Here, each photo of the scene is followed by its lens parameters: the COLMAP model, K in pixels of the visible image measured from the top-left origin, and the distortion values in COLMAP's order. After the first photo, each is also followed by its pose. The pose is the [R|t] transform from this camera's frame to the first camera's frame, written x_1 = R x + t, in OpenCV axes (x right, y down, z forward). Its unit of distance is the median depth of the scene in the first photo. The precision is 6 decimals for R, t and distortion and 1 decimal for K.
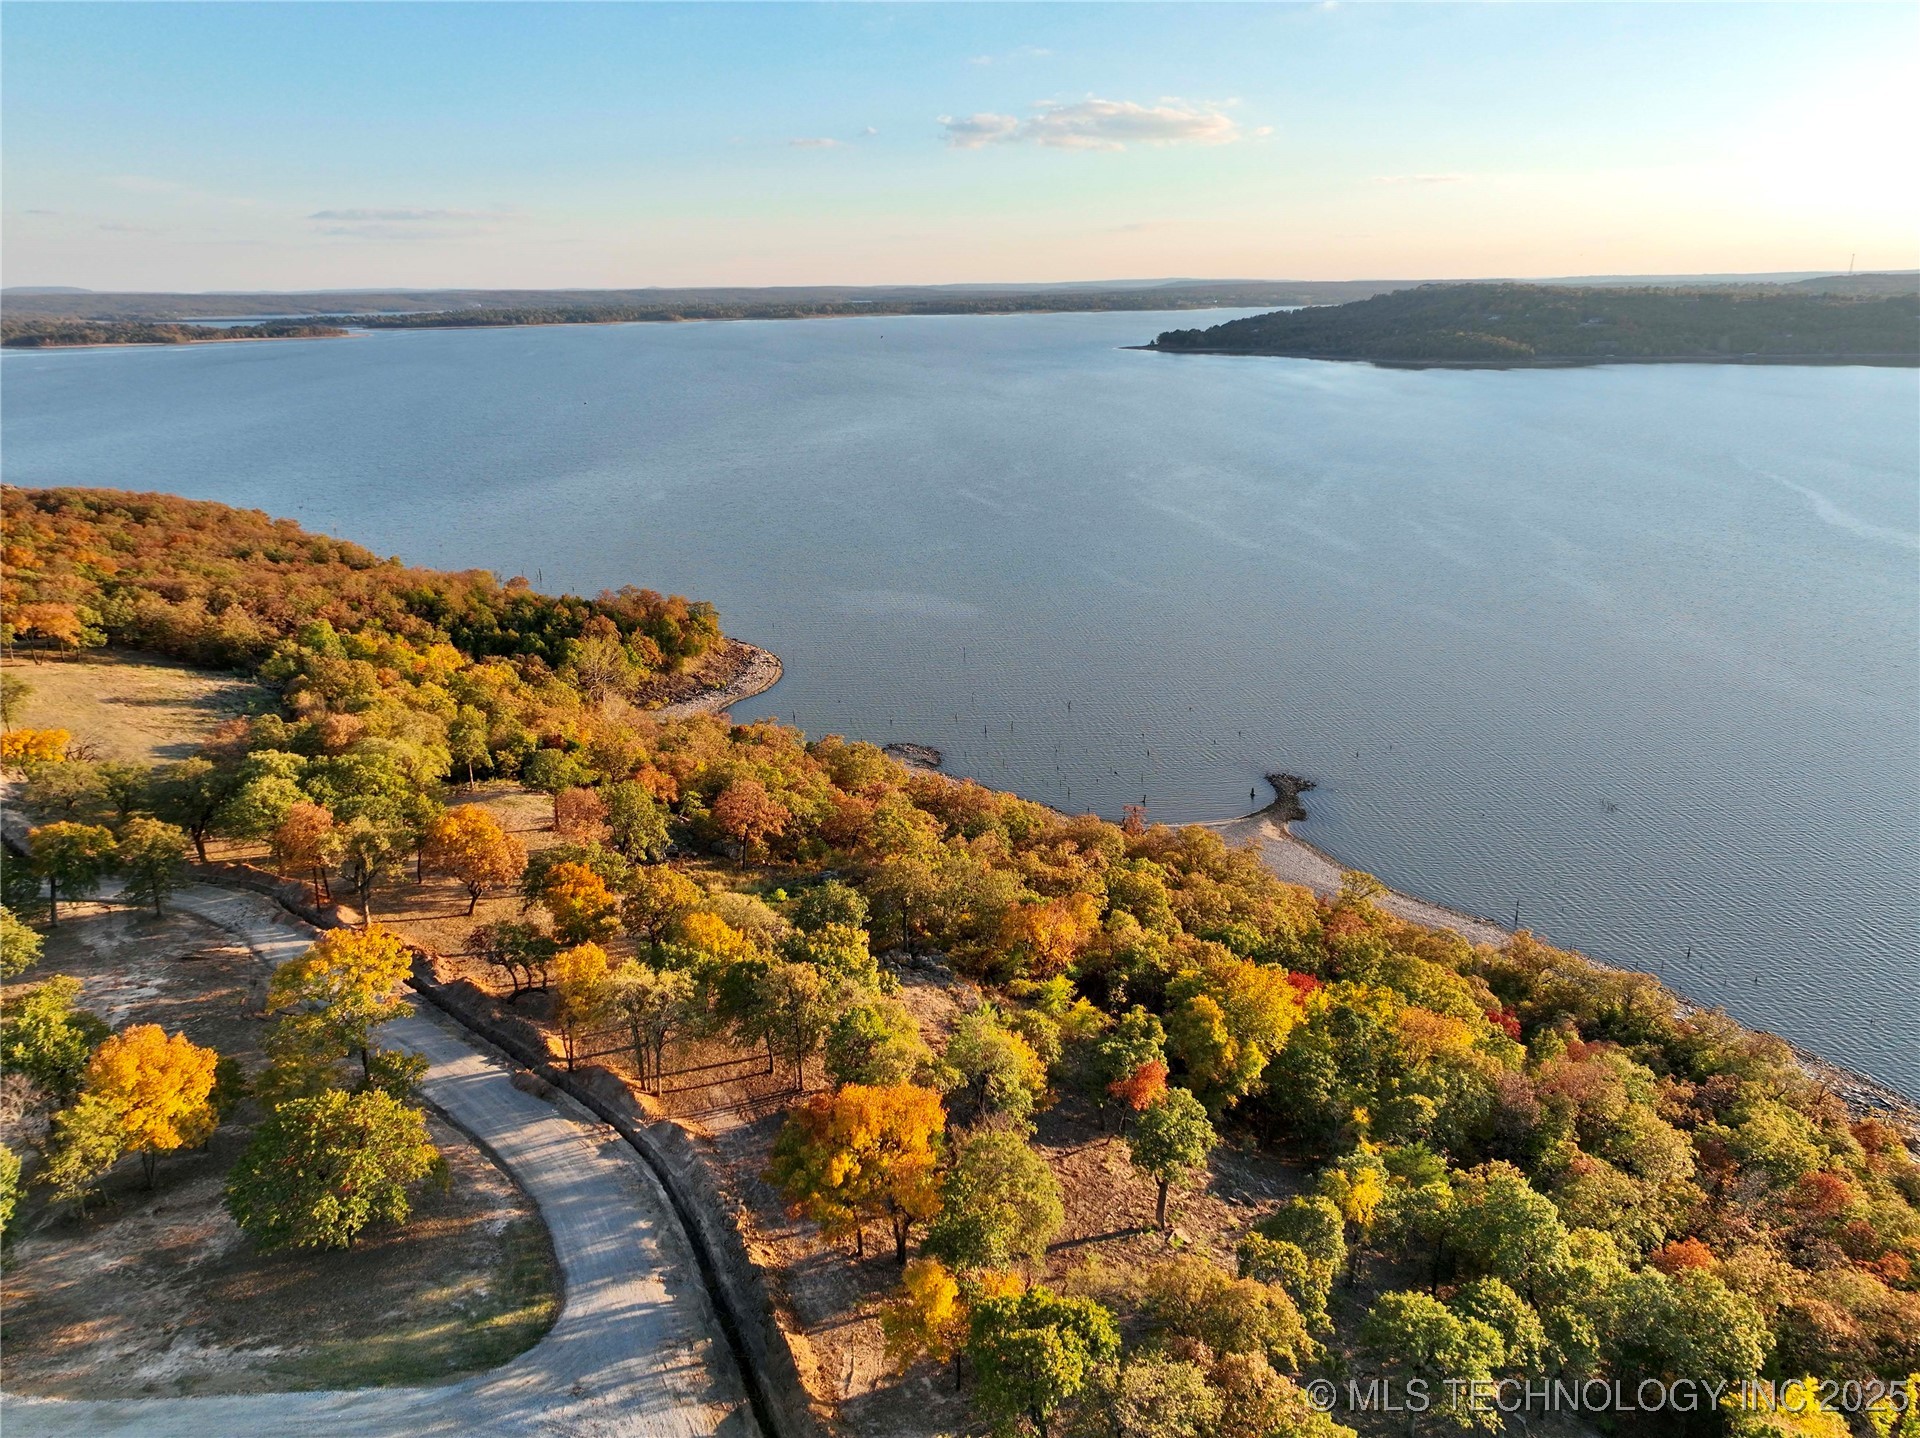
lens RADIAL K [[1348.2, 0, 960.0], [0, 1348.2, 719.0], [0, 0, 1]] dist [-0.004526, 0.023424]
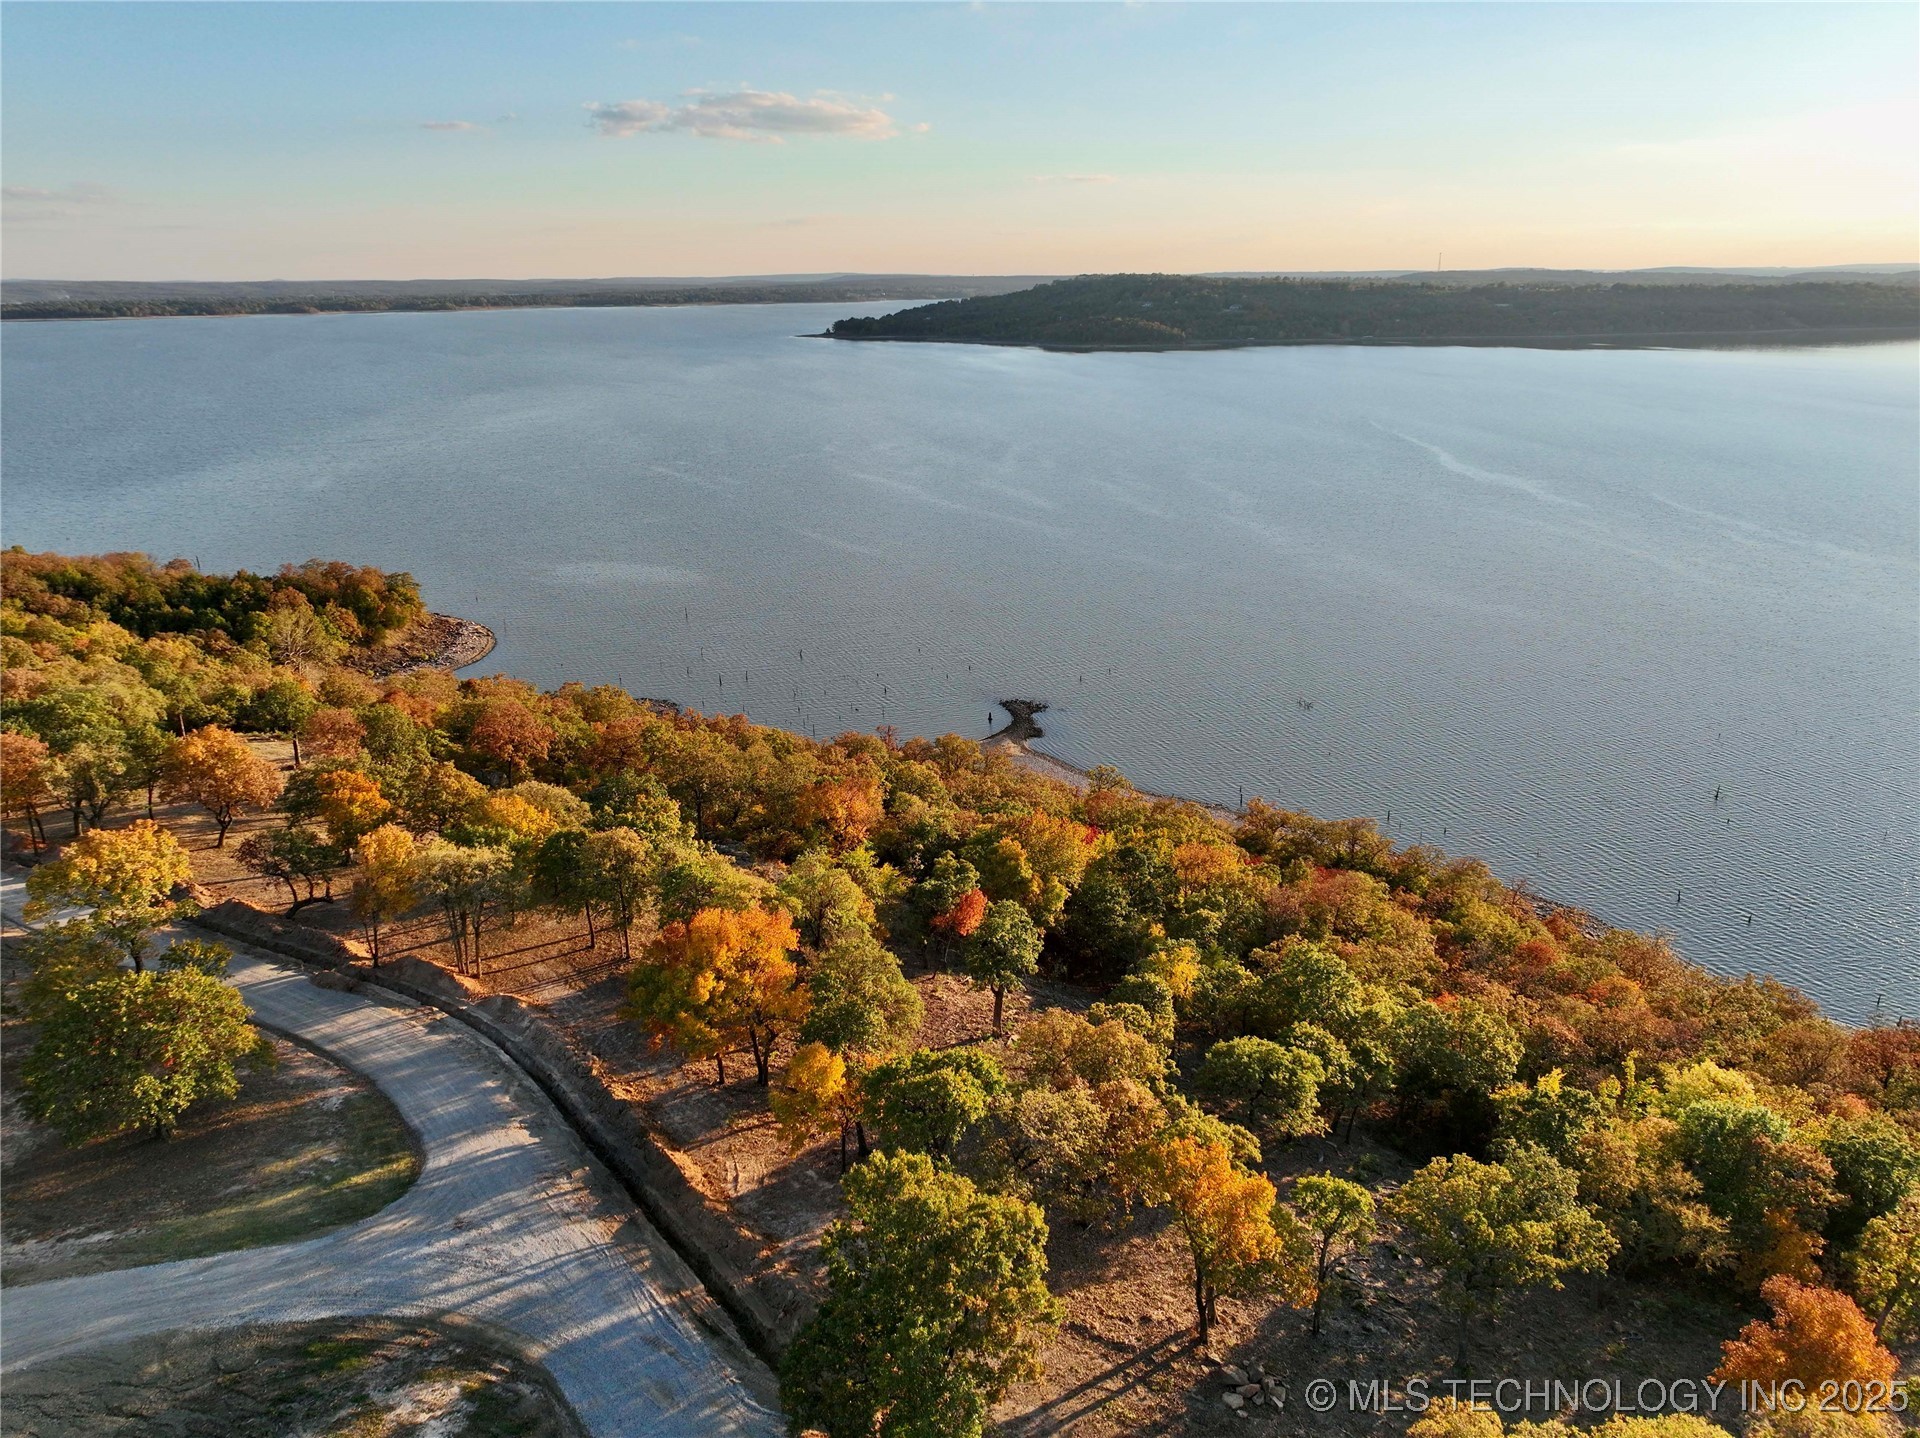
lens RADIAL K [[1349.1, 0, 960.0], [0, 1349.1, 719.0], [0, 0, 1]] dist [-0.003646, 0.022880]
pose [[0.972603, -0.069307, 0.221901, -0.082052], [0.068695, 0.997583, 0.010482, 0.098788], [-0.222091, 0.005049, 0.975013, -0.019496]]
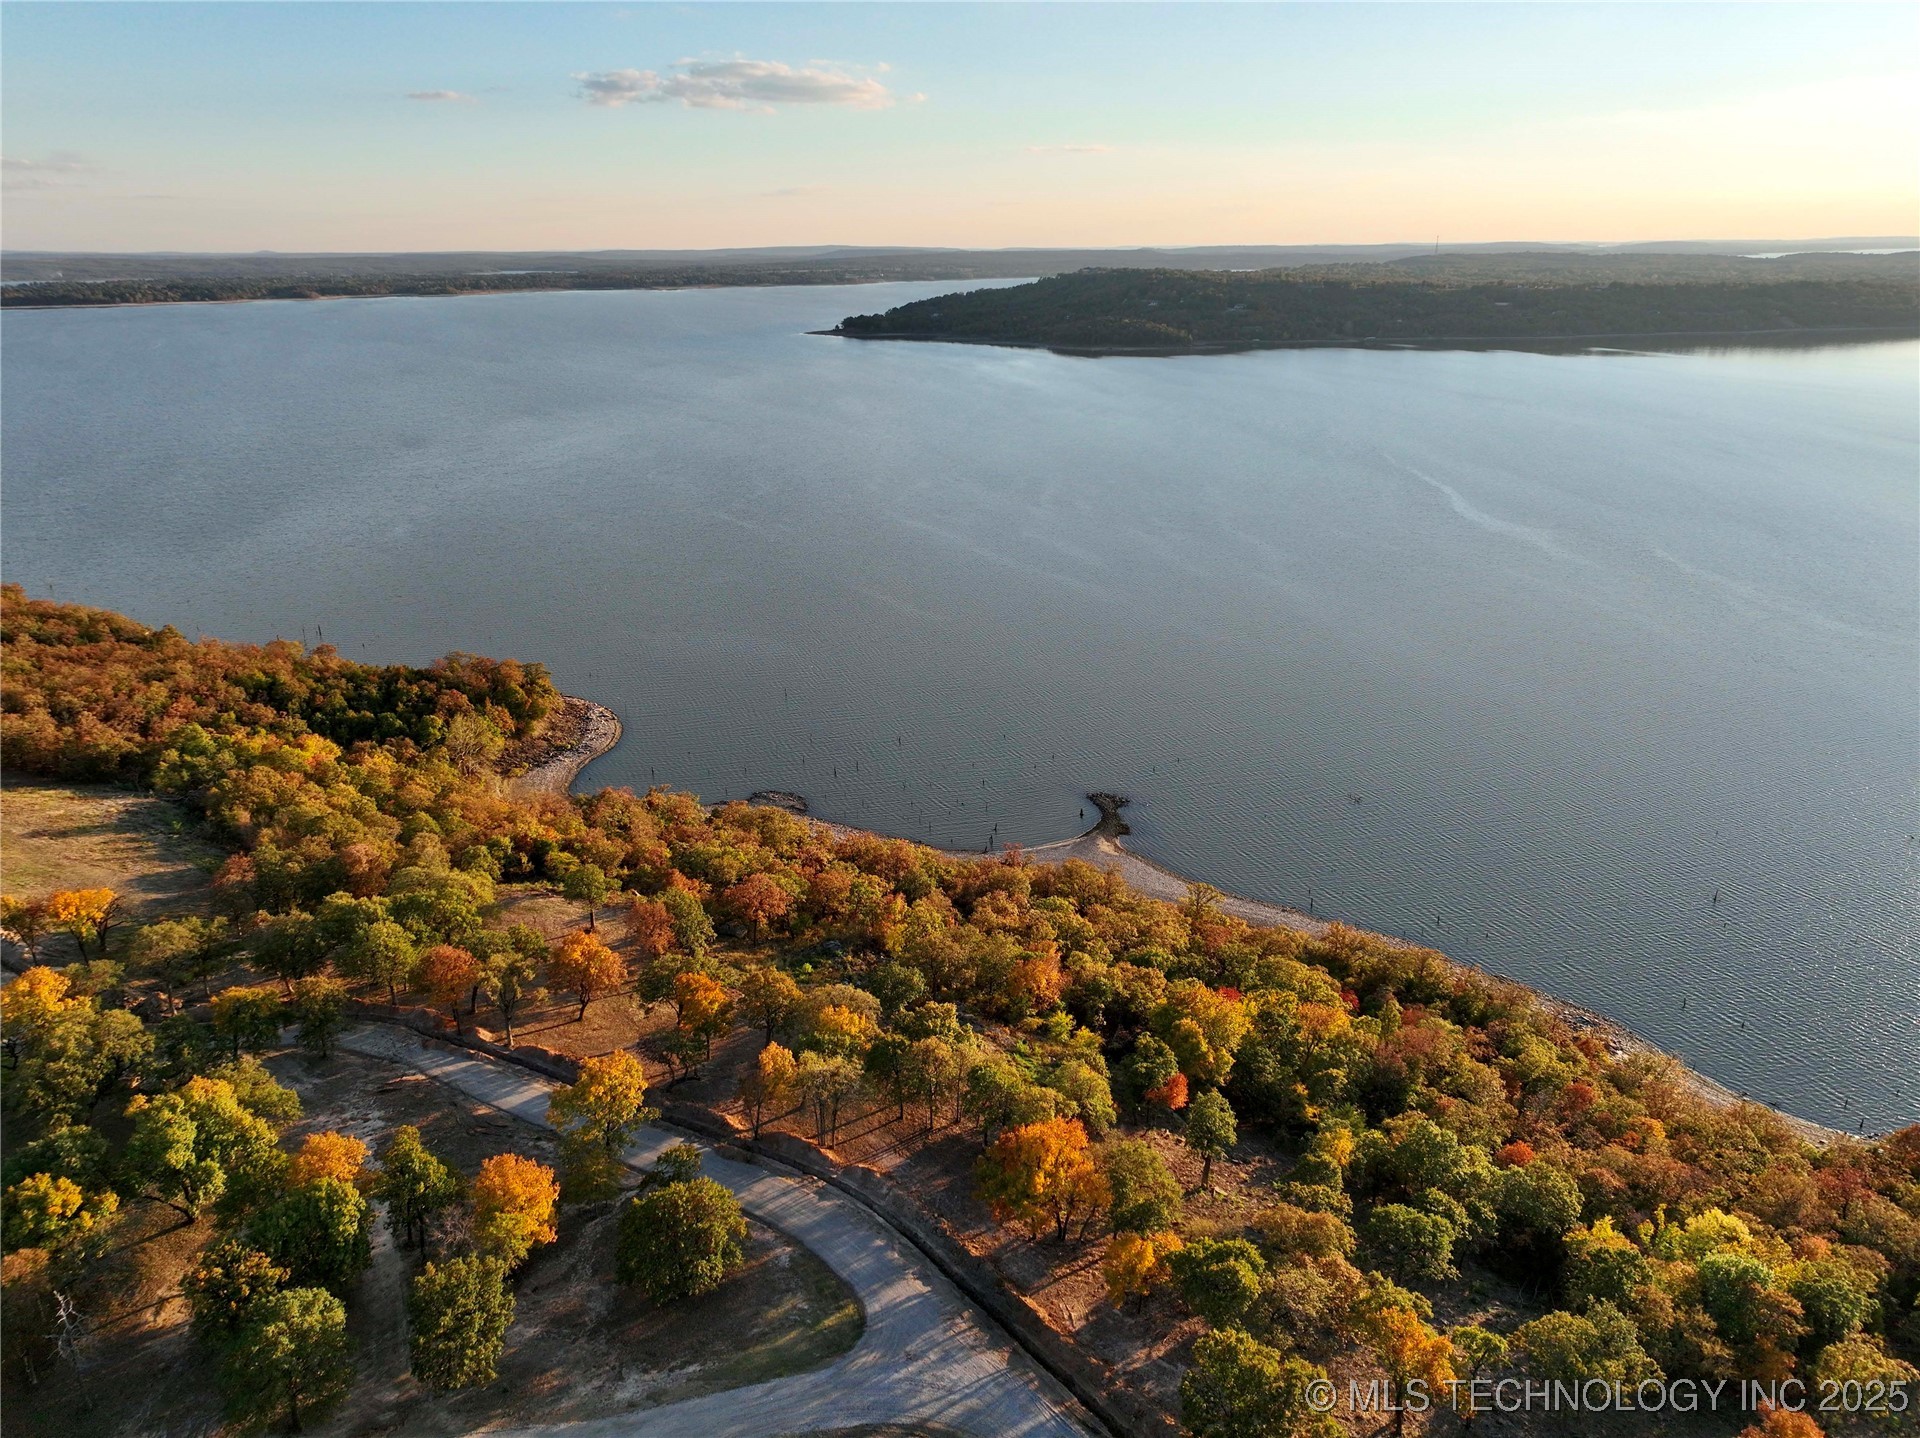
lens RADIAL K [[1349.1, 0, 960.0], [0, 1349.1, 719.0], [0, 0, 1]] dist [-0.003646, 0.022880]
pose [[0.971153, -0.075723, 0.226116, -0.340268], [0.070398, 0.997020, 0.031532, -0.165187], [-0.227830, -0.014705, 0.973590, -0.303098]]
